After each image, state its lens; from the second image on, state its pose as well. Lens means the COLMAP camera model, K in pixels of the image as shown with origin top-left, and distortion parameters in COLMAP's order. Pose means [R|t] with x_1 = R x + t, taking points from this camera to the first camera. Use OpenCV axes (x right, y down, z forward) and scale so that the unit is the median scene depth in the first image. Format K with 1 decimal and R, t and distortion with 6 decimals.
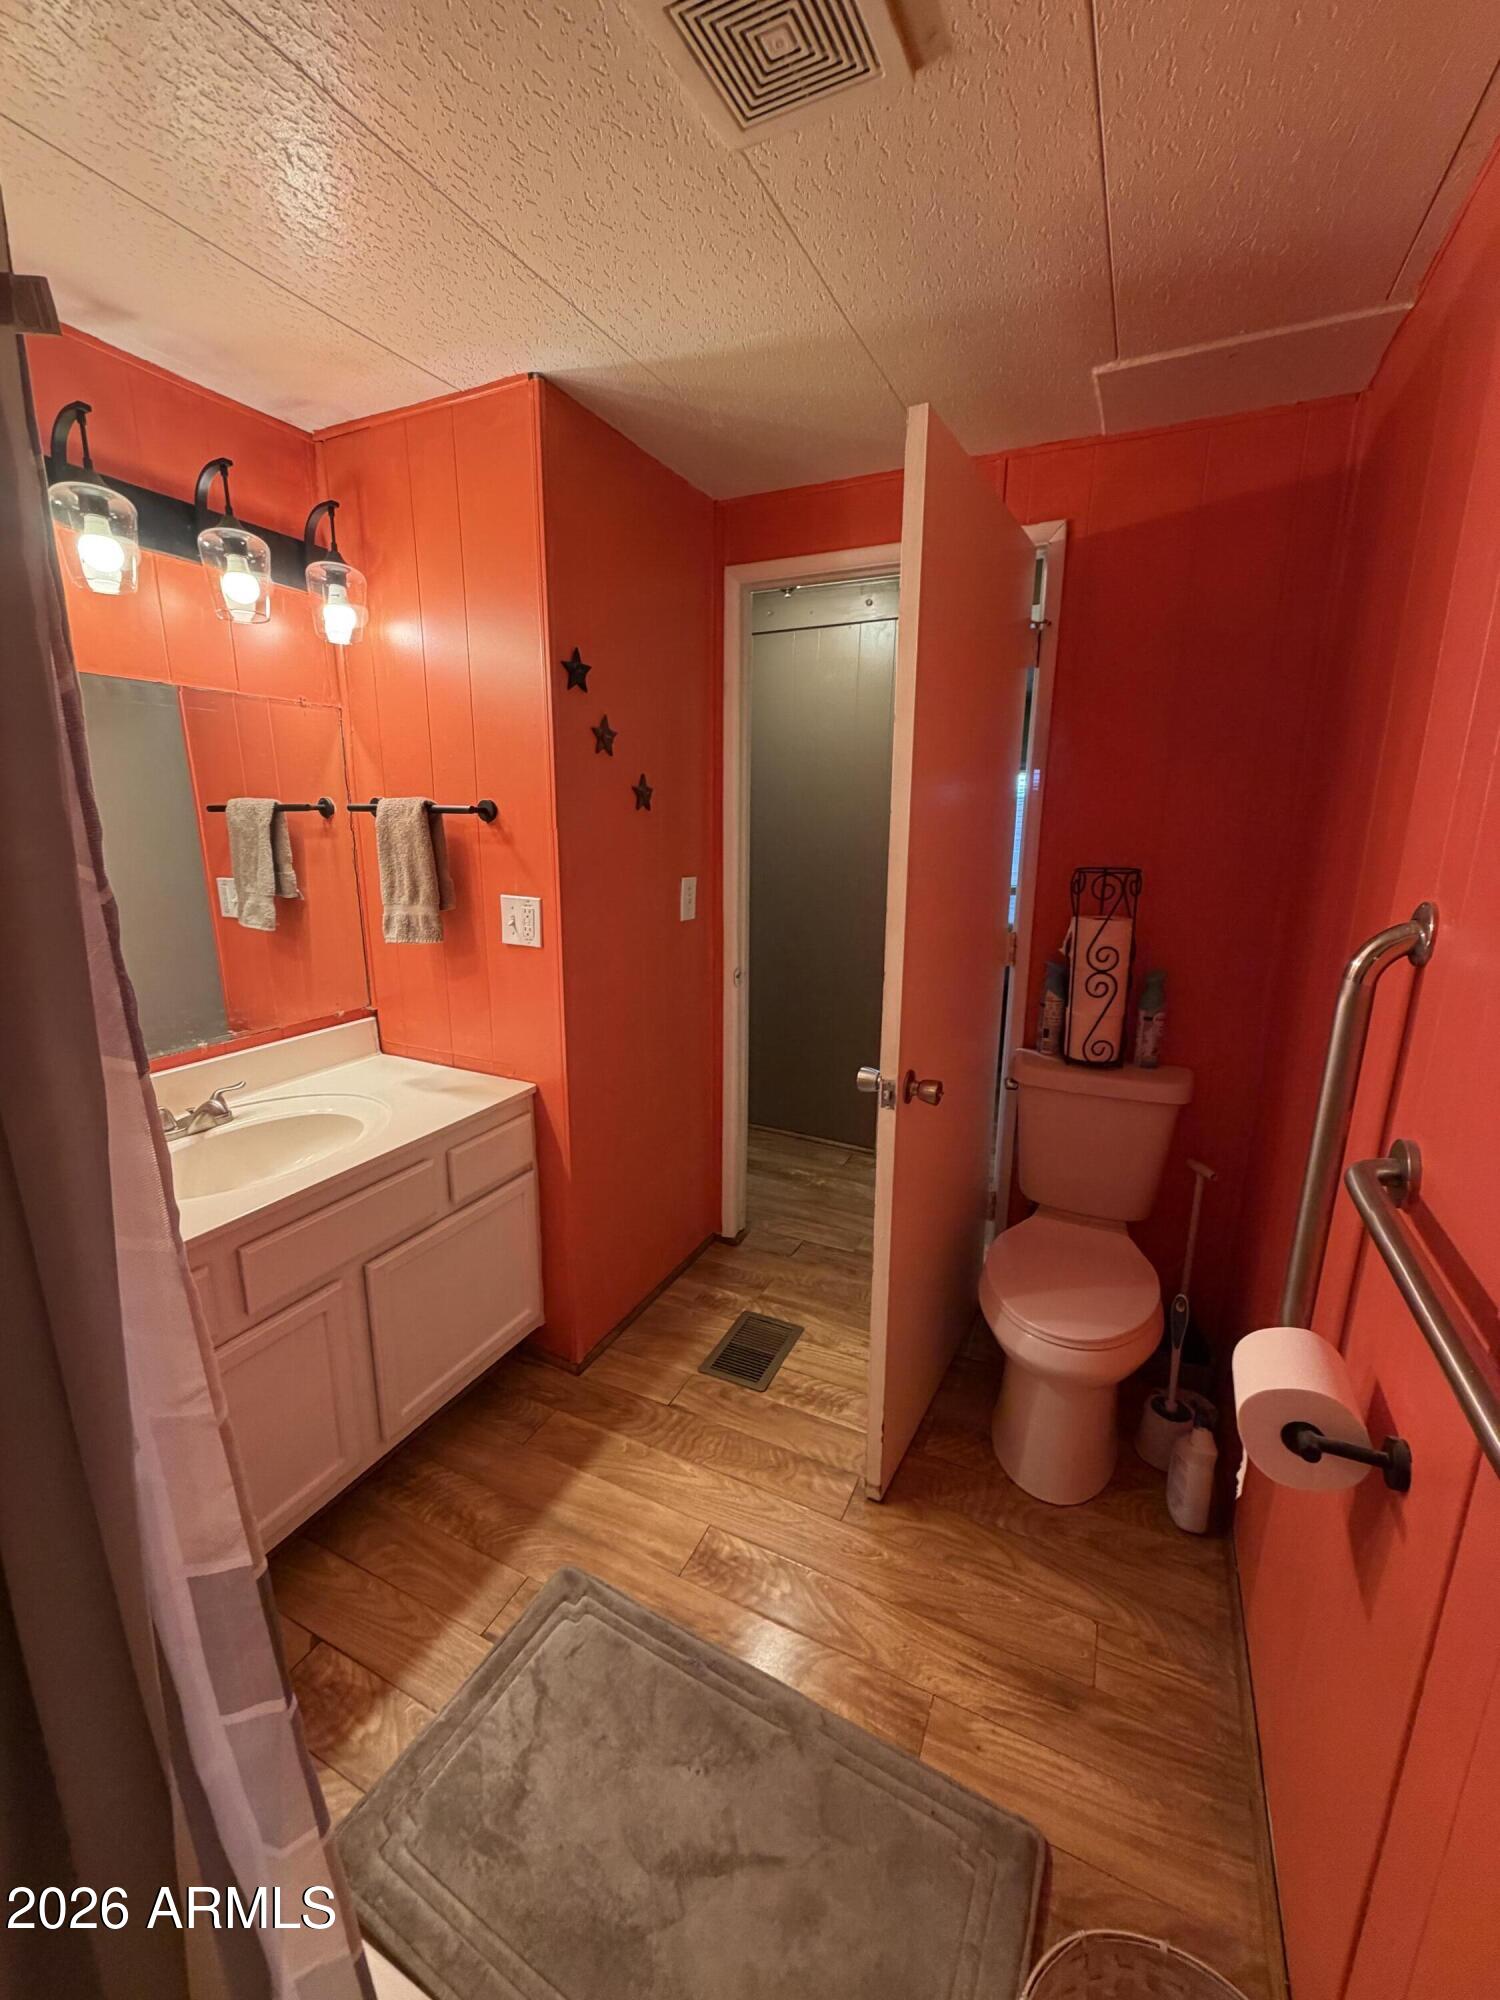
lens RADIAL K [[797.1, 0, 750.5], [0, 797.1, 1003.4], [0, 0, 1]] dist [0.001177, -0.000269]
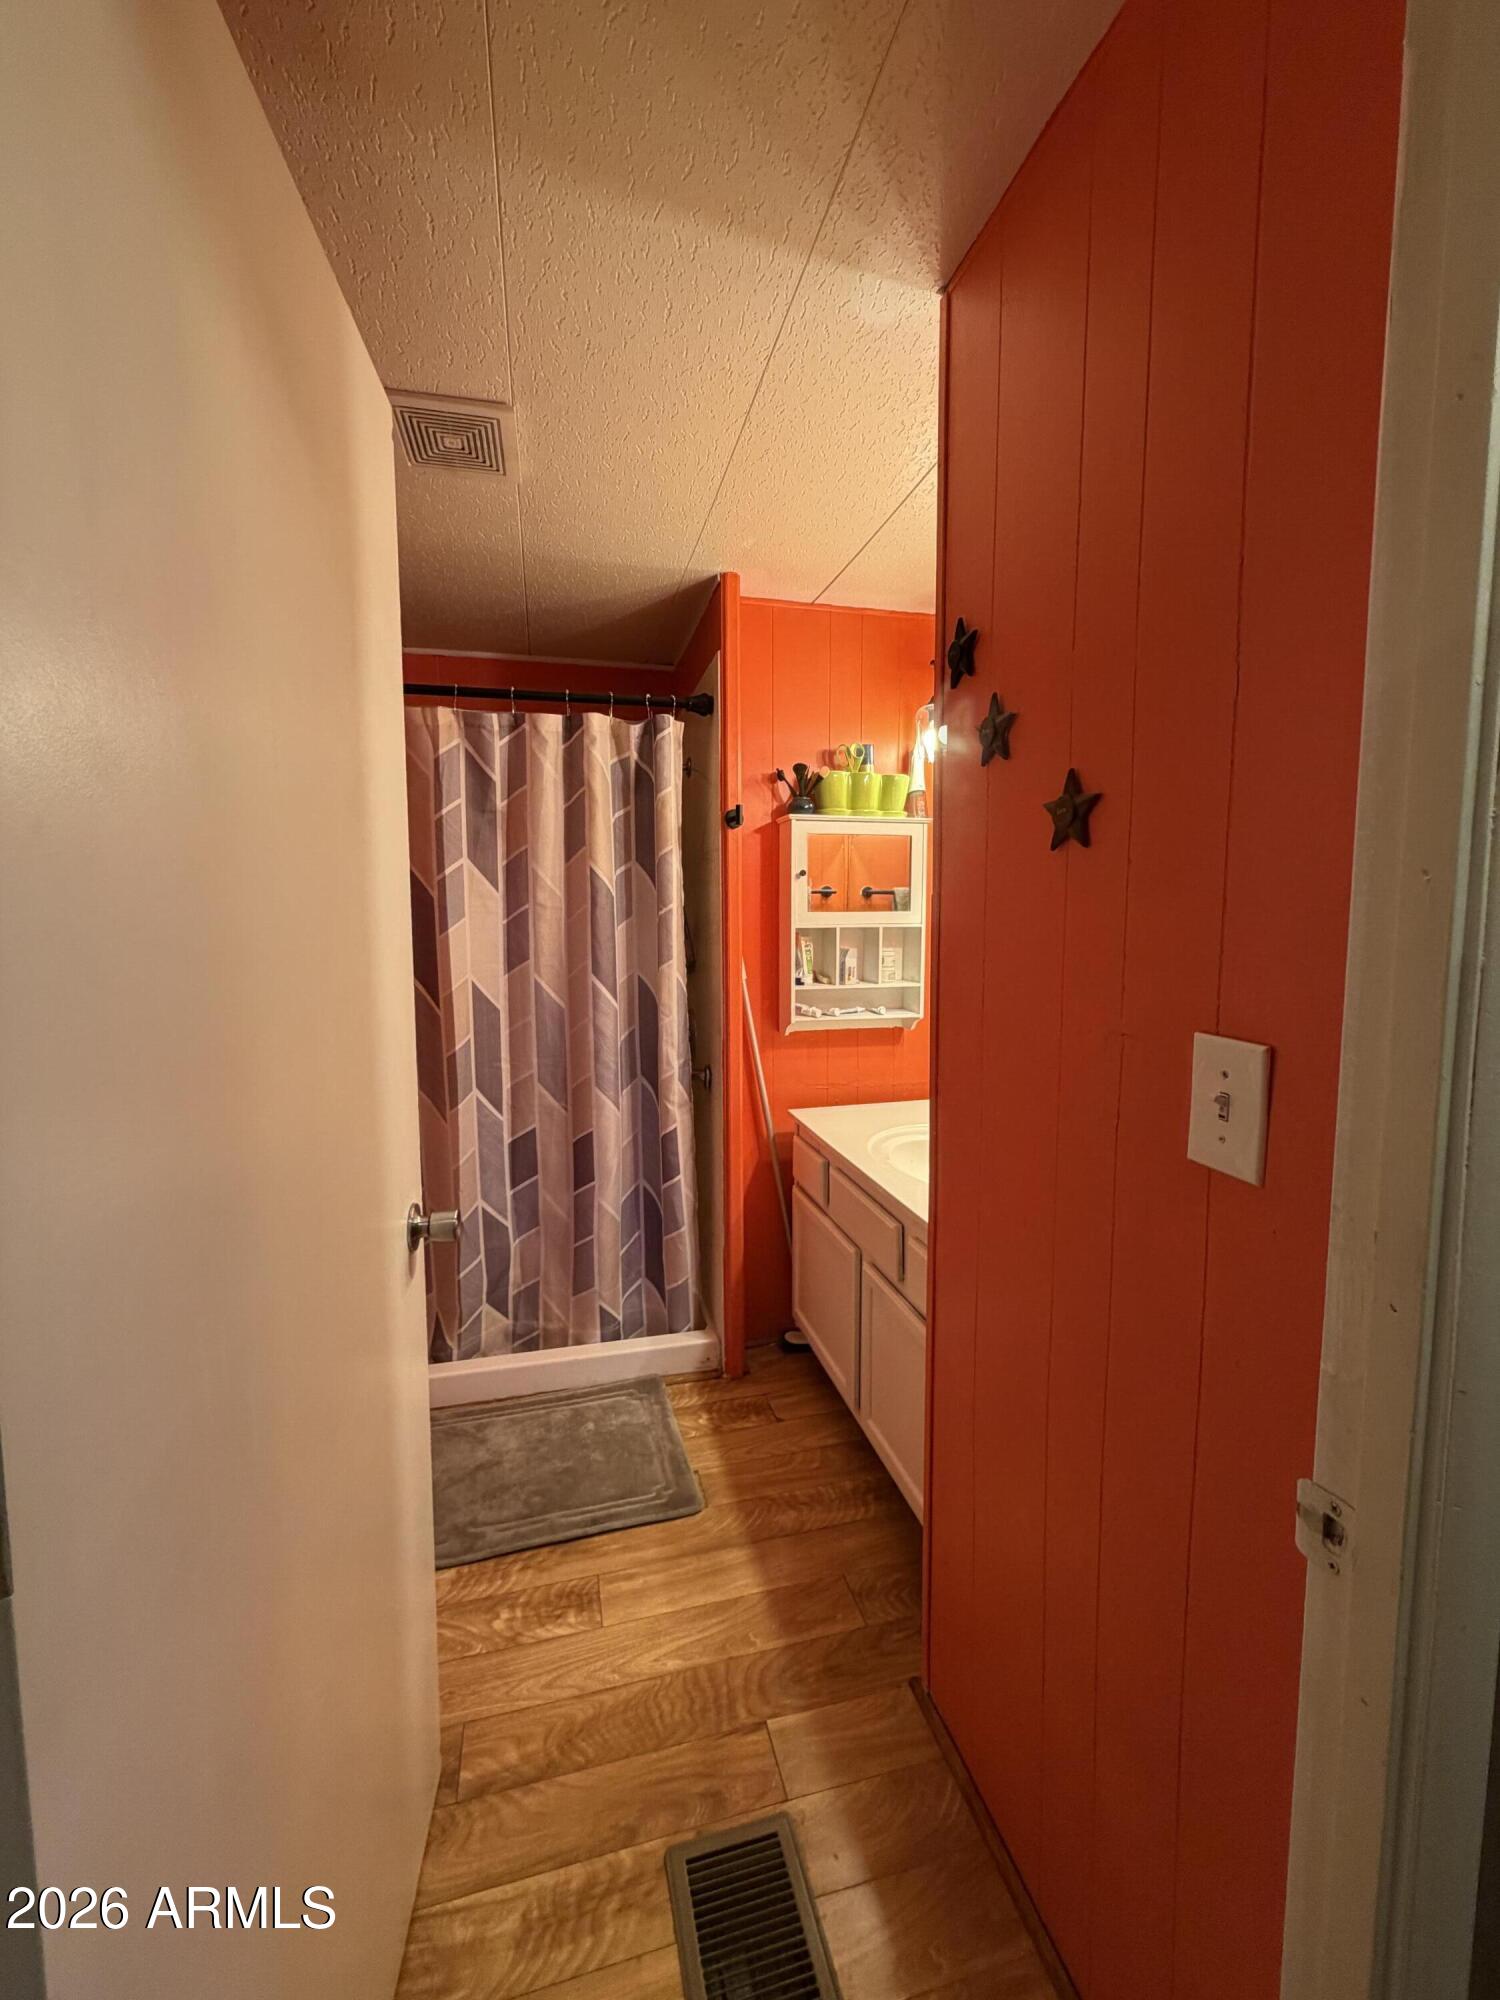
lens RADIAL K [[797.1, 0, 759.3], [0, 797.1, 1007.3], [0, 0, 1]] dist [0.001177, -0.000269]
pose [[-0.761820, 0.062495, -0.644767, 0.341703], [-0.150326, 0.951109, 0.269804, -0.296685], [0.630105, 0.302467, -0.715179, 1.458733]]
